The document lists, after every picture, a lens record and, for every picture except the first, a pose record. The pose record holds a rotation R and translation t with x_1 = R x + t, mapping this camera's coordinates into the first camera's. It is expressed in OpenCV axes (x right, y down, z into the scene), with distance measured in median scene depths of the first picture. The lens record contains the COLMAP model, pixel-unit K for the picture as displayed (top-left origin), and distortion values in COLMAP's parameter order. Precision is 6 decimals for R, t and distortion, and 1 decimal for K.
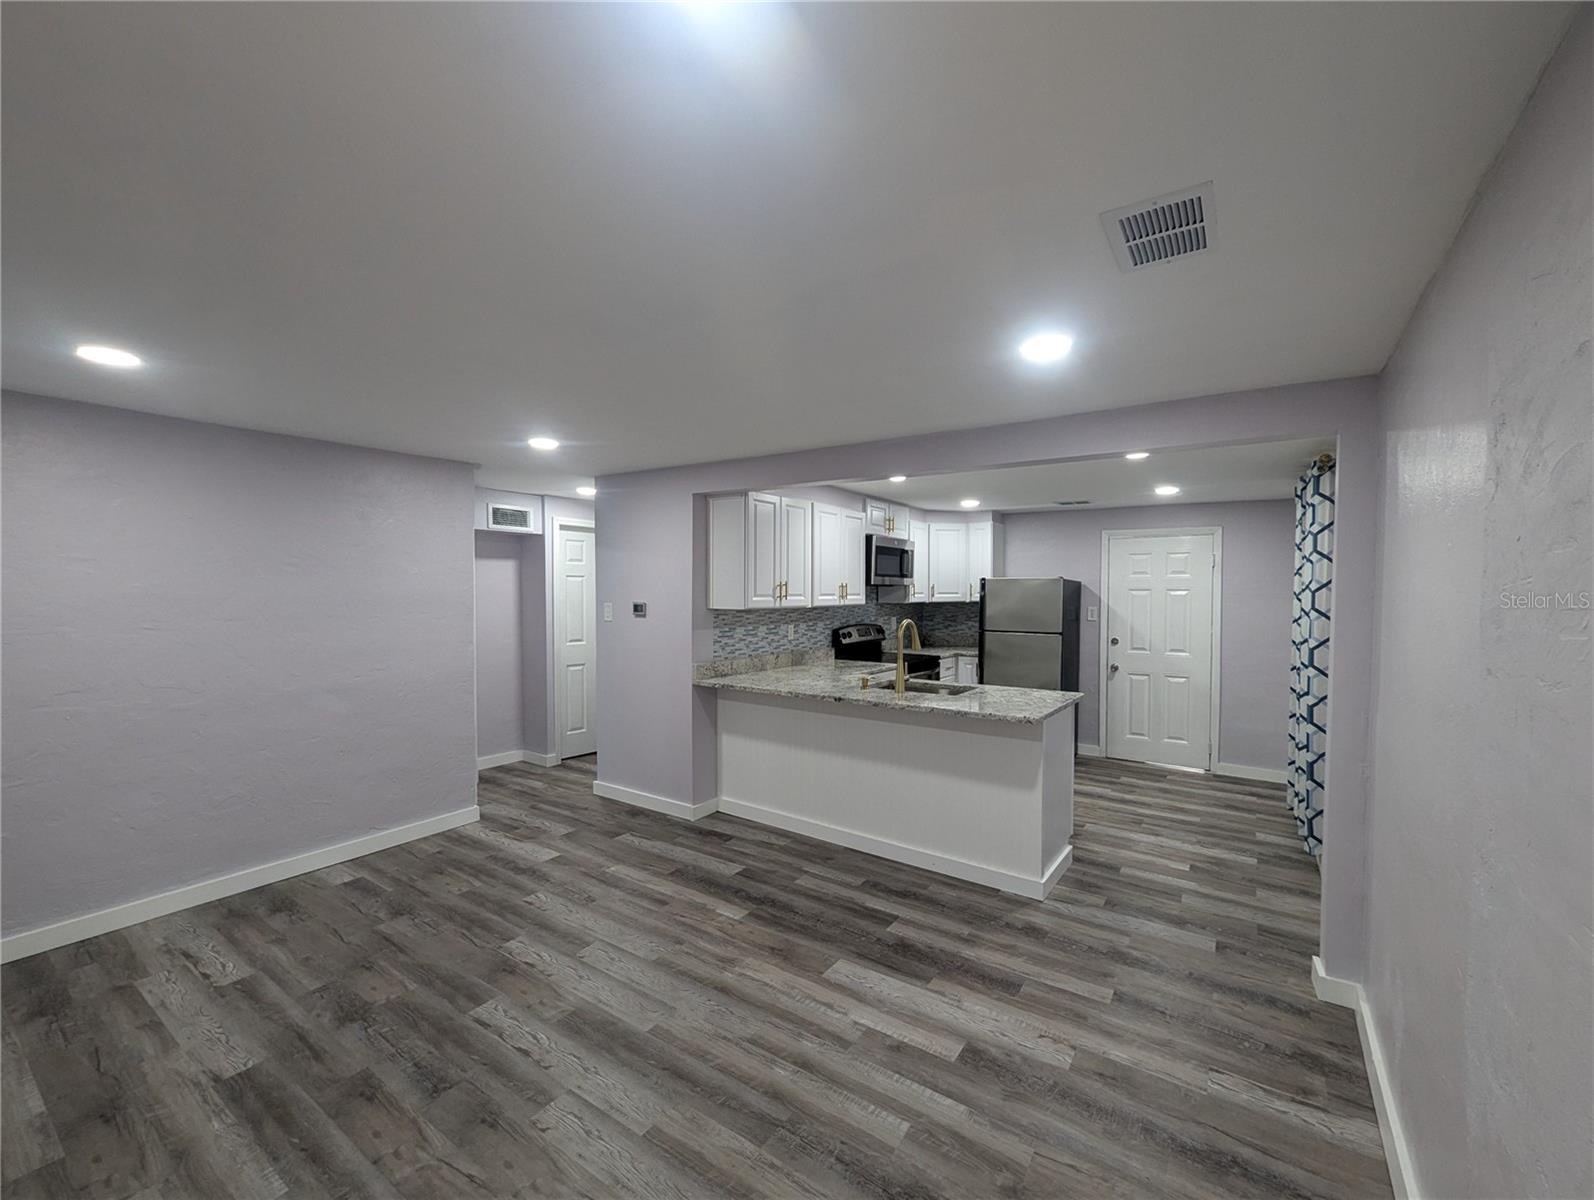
lens RADIAL K [[661.5, 0, 802.3], [0, 661.5, 609.9], [0, 0, 1]] dist [-0.000824, -0.000305]
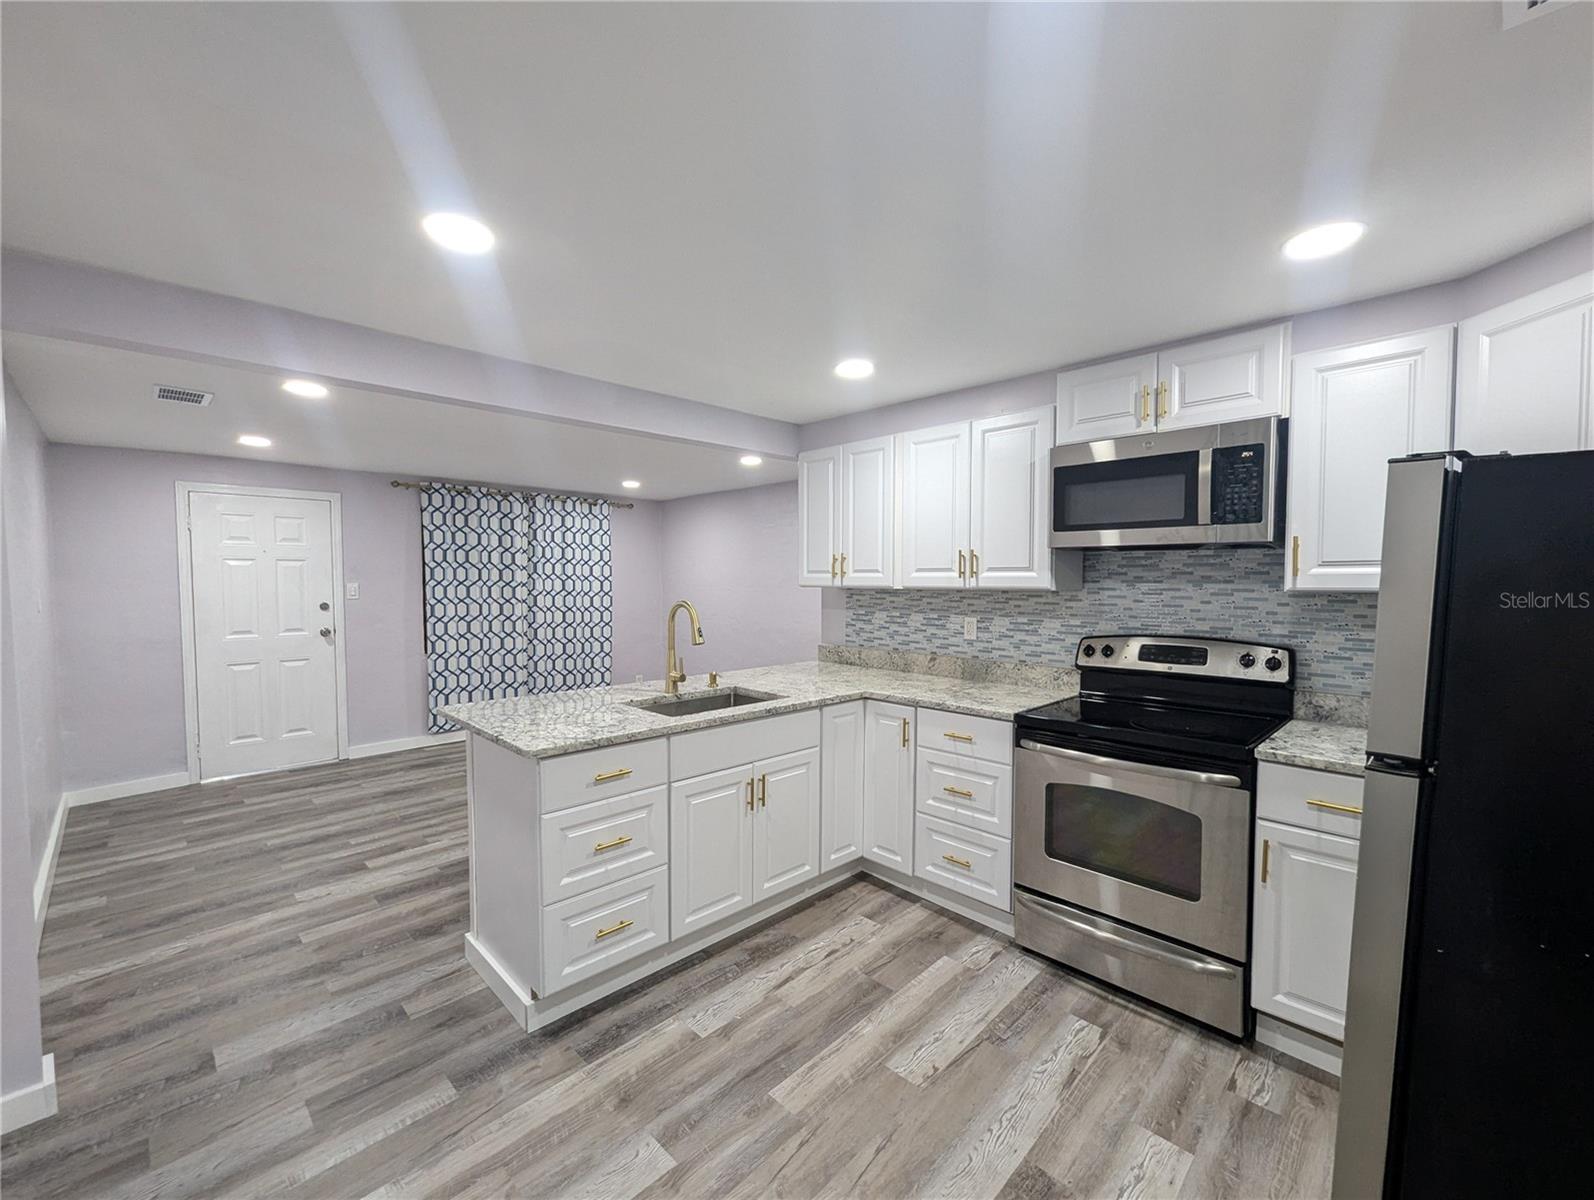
lens RADIAL K [[661.5, 0, 803.7], [0, 661.5, 606.1], [0, 0, 1]] dist [-0.000824, -0.000305]
pose [[-0.172792, 0.038490, -0.984206, 0.904385], [-0.029284, 0.998594, 0.044194, -0.017345], [0.984523, 0.036458, -0.171422, 1.306561]]
